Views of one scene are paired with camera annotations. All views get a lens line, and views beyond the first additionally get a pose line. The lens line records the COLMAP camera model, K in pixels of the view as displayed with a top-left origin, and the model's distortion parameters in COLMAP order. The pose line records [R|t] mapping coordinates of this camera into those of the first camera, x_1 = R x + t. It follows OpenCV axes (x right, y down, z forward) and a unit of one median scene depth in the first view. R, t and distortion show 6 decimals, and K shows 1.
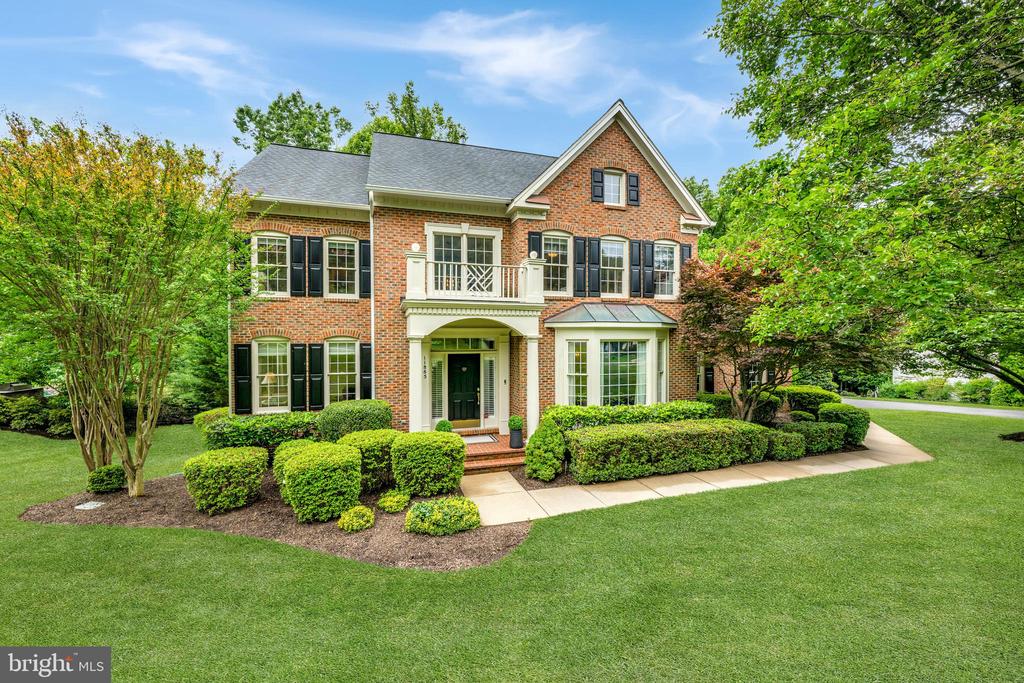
lens RADIAL K [[409.2, 0, 510.4], [0, 409.2, 337.0], [0, 0, 1]] dist [-0.000192, -0.000052]
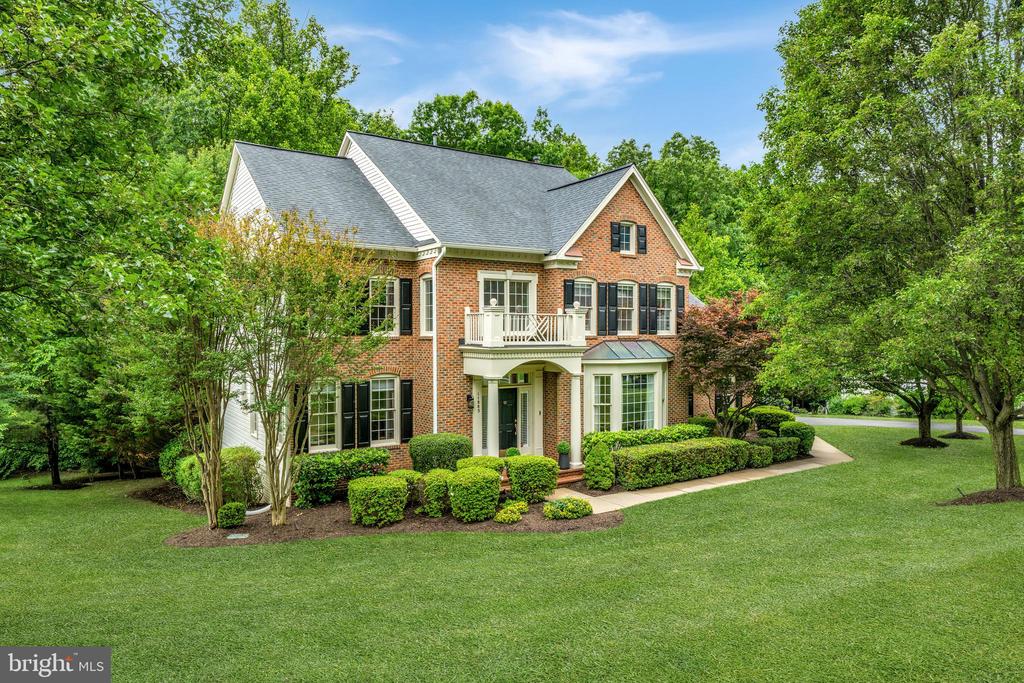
lens RADIAL K [[680.4, 0, 512.0], [0, 680.4, 322.7], [0, 0, 1]] dist [-0.001280, -0.000069]
pose [[0.957794, 0.005109, 0.287409, -0.619829], [-0.002431, 0.999950, -0.009674, -0.116565], [-0.287444, 0.008567, 0.957759, -0.742469]]
